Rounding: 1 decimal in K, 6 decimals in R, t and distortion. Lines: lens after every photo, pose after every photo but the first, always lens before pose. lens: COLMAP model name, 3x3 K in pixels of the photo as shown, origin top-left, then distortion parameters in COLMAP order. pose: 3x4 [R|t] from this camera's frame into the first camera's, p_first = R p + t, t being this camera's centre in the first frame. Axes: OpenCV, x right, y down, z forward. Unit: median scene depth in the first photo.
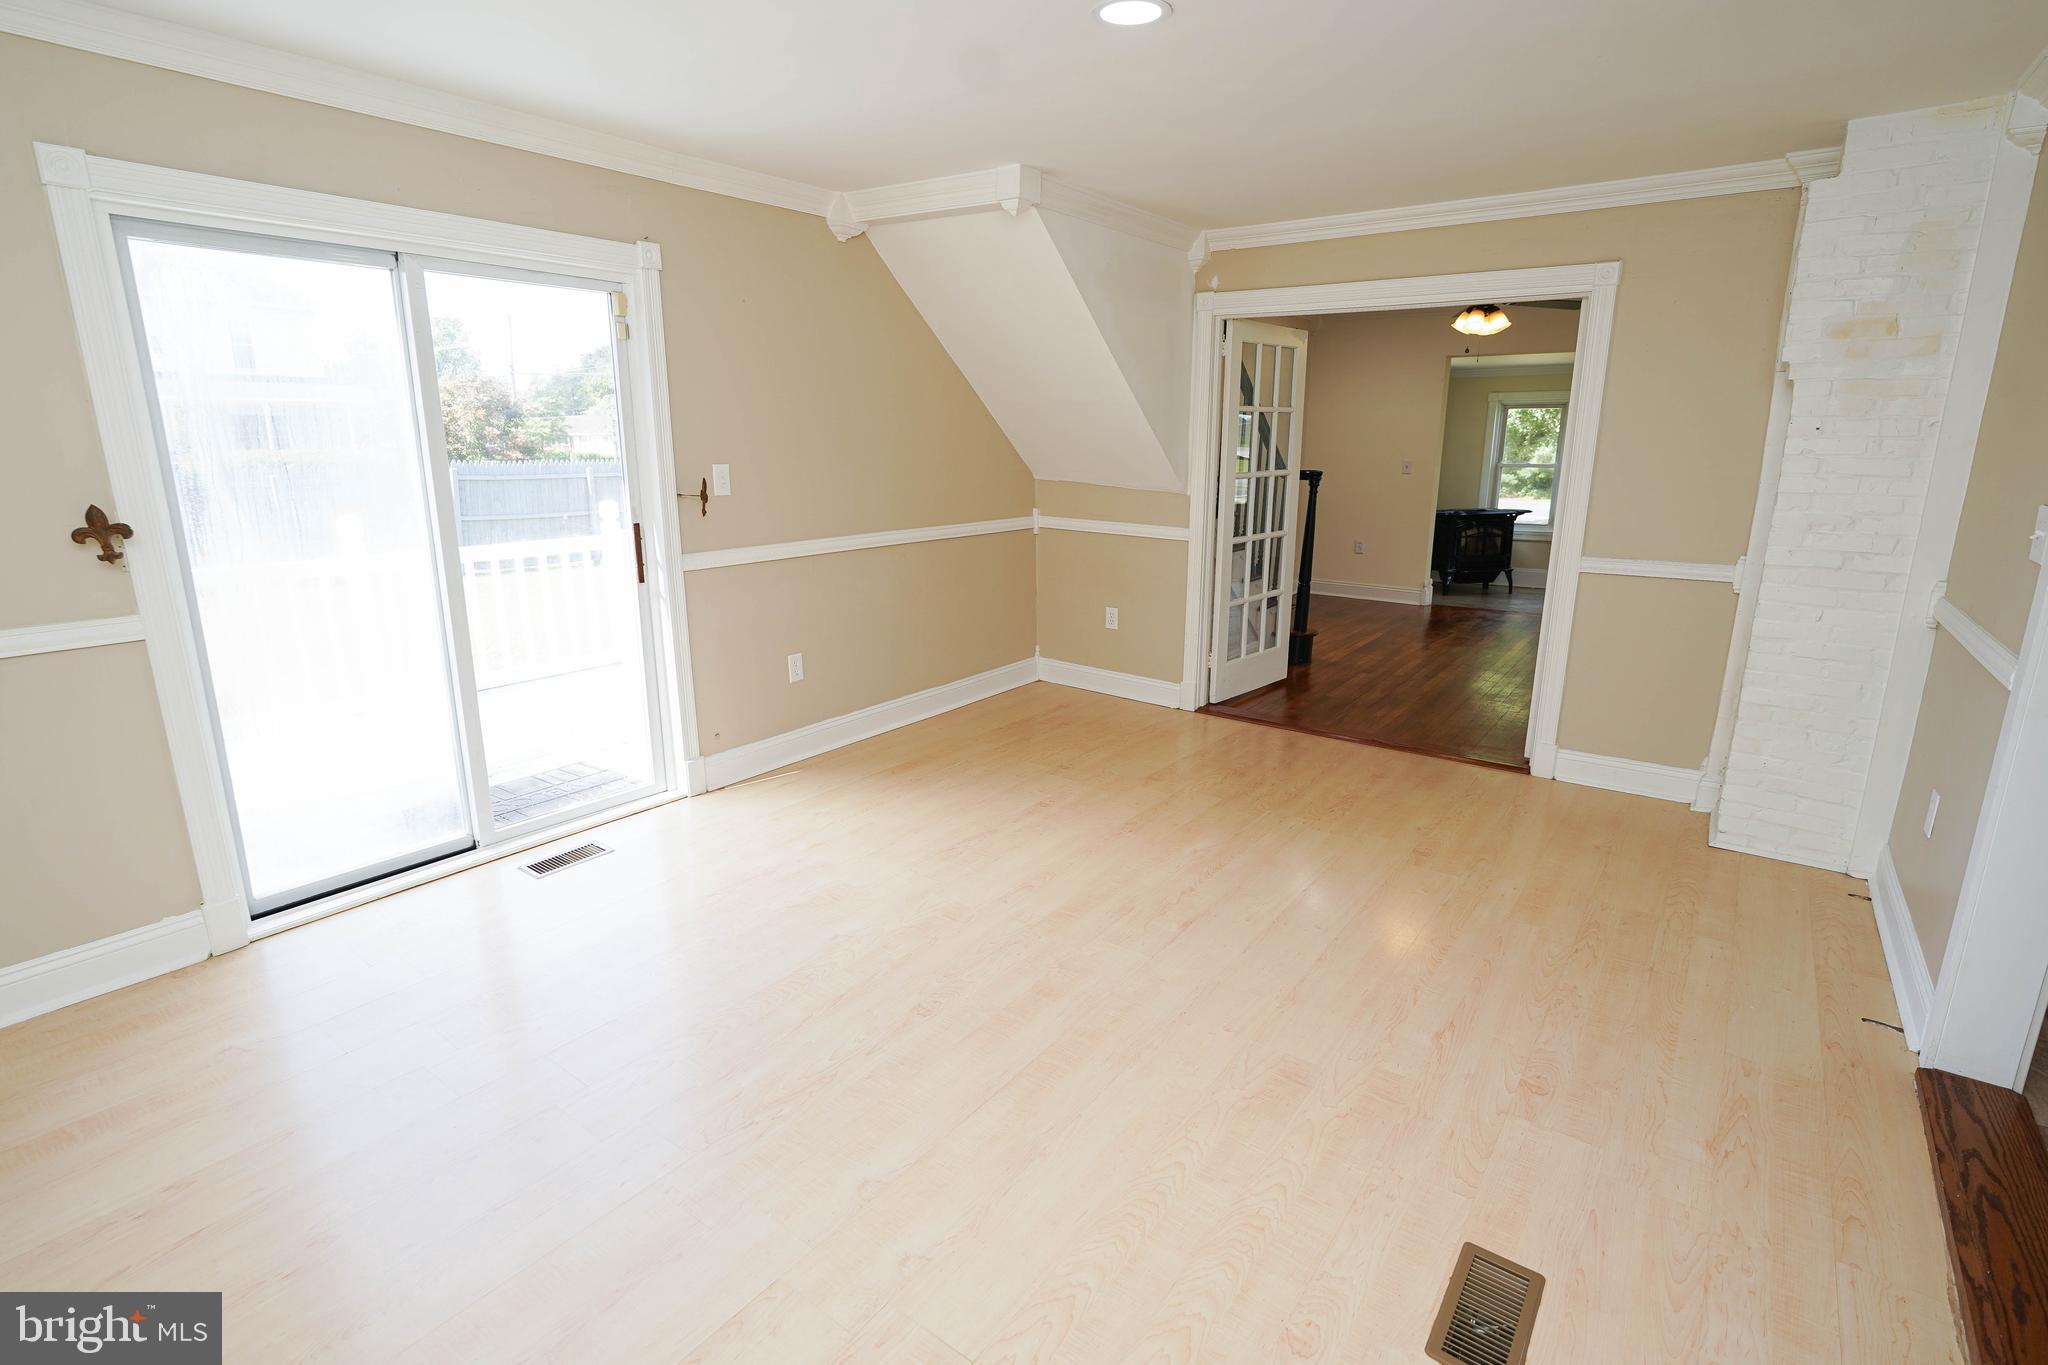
lens RADIAL K [[1008.4, 0, 1011.5], [0, 1008.4, 682.8], [0, 0, 1]] dist [-0.008435, 0.000602]
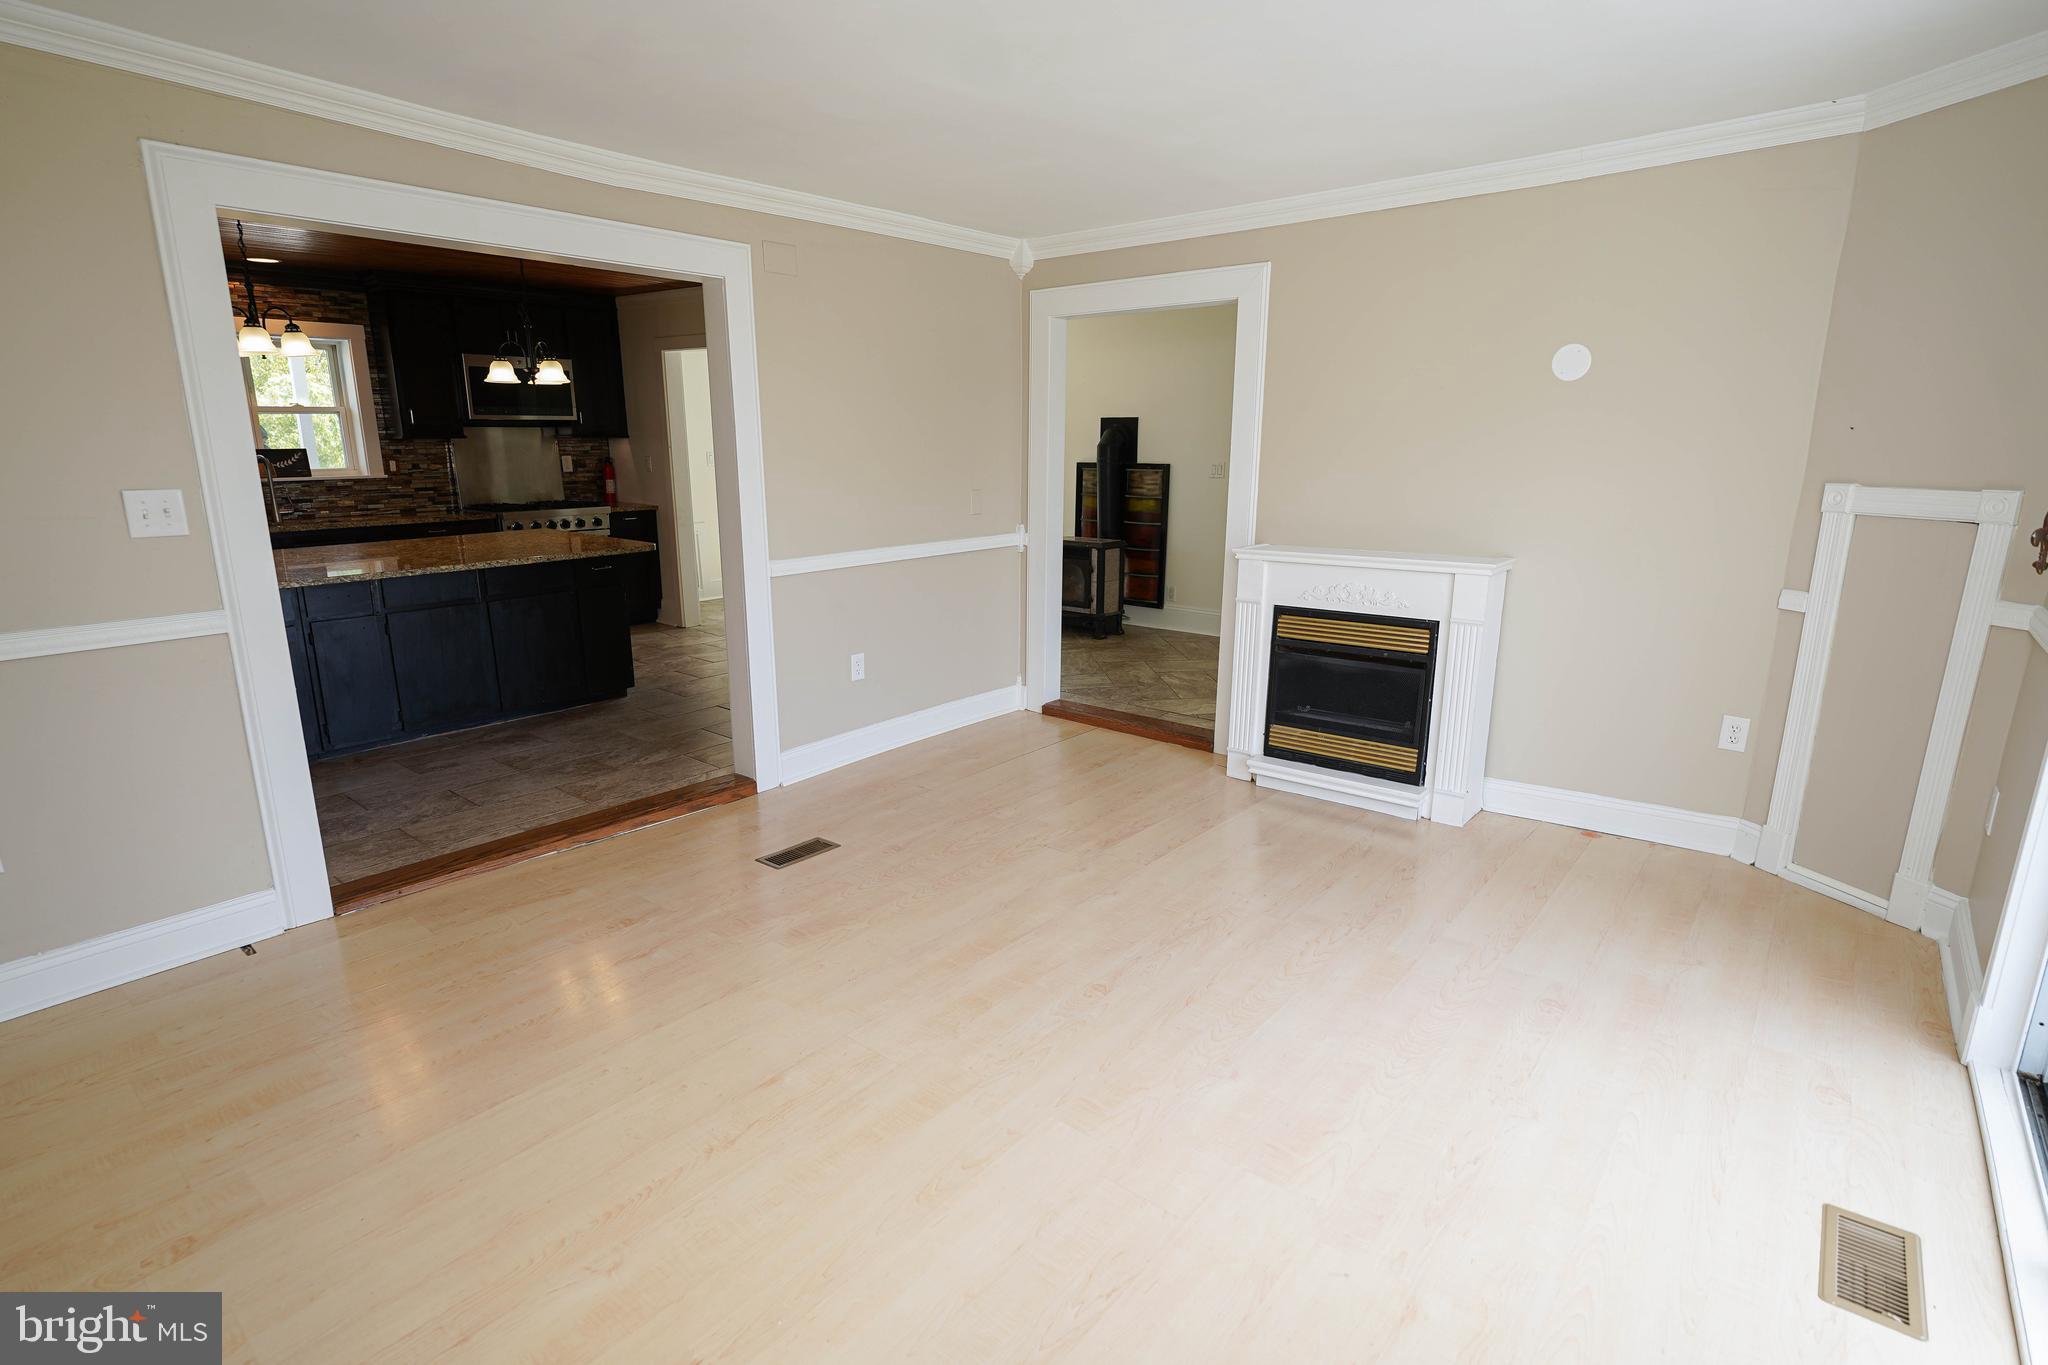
lens RADIAL K [[1008.4, 0, 1017.7], [0, 1008.4, 675.0], [0, 0, 1]] dist [-0.008435, 0.000602]
pose [[-0.997514, -0.015036, 0.068844, -0.039002], [0.017825, 0.891361, 0.452944, -0.253830], [-0.068175, 0.453045, -0.888877, 1.057343]]
